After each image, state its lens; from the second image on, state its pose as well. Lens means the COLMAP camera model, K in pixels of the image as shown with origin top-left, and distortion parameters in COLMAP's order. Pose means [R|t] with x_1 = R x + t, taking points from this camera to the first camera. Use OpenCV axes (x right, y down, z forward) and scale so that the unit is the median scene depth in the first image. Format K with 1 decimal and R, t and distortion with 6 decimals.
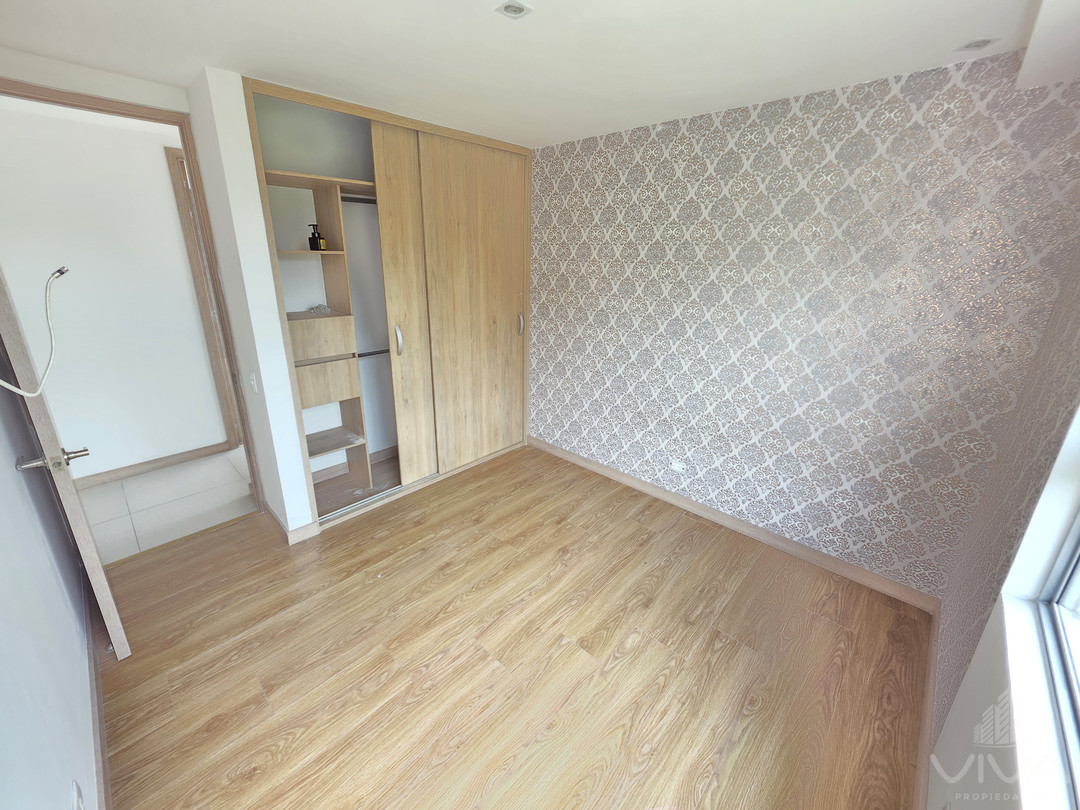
lens RADIAL K [[431.6, 0, 528.4], [0, 431.6, 388.6], [0, 0, 1]] dist [0.003665, -0.001196]
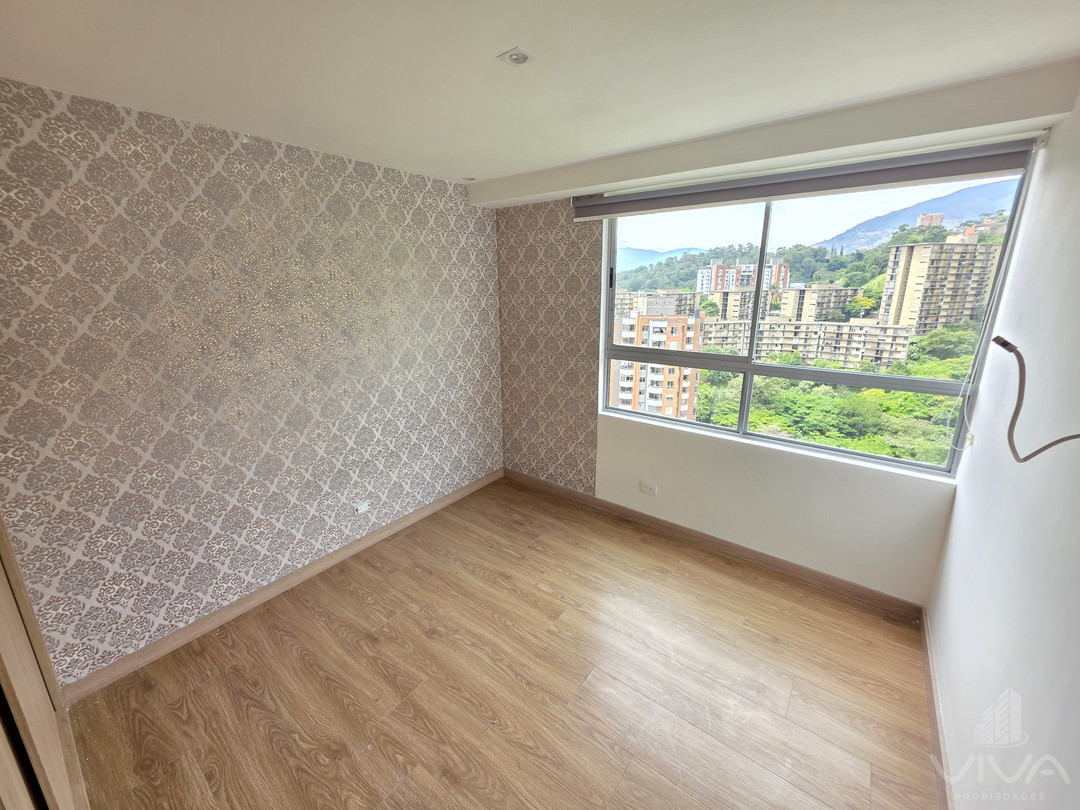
lens RADIAL K [[431.6, 0, 530.1], [0, 431.6, 391.4], [0, 0, 1]] dist [0.003665, -0.001196]
pose [[-0.104208, -0.254432, 0.961460, -0.621053], [0.309529, 0.910416, 0.274473, -0.229681], [-0.945163, 0.326202, -0.016118, 0.648558]]
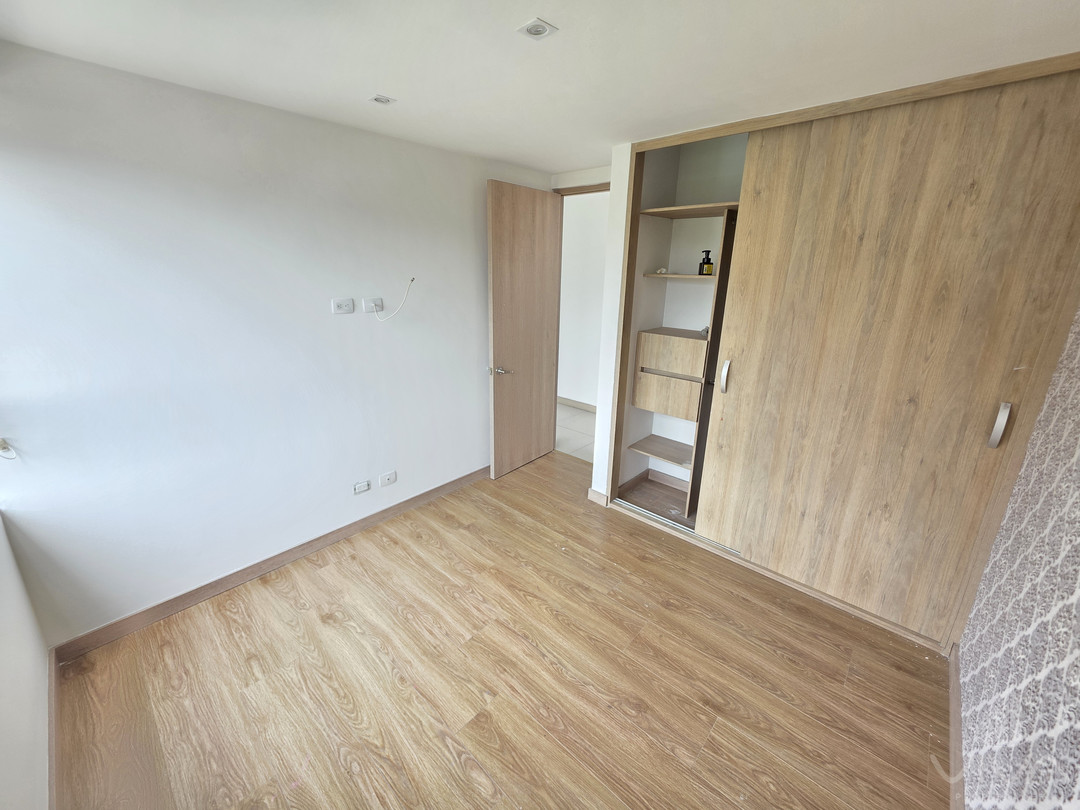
lens RADIAL K [[431.6, 0, 533.4], [0, 431.6, 389.1], [0, 0, 1]] dist [0.003665, -0.001196]
pose [[0.023310, 0.258760, -0.965660, 0.589294], [-0.315848, 0.918356, 0.238460, -0.189152], [0.948523, 0.299443, 0.103136, 0.596304]]
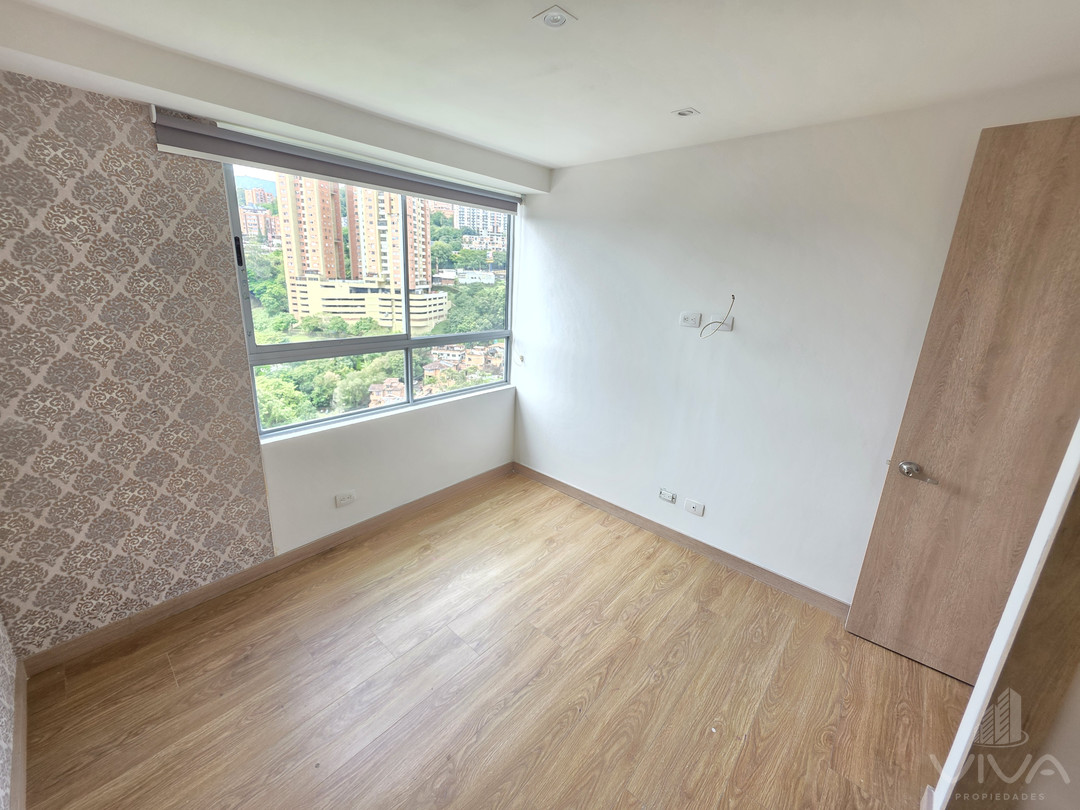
lens RADIAL K [[431.6, 0, 529.1], [0, 431.6, 391.9], [0, 0, 1]] dist [0.003665, -0.001196]
pose [[-0.998266, -0.040354, -0.042858, 0.015822], [-0.057159, 0.838552, 0.541815, -0.369437], [0.014074, 0.543326, -0.839404, 1.146390]]
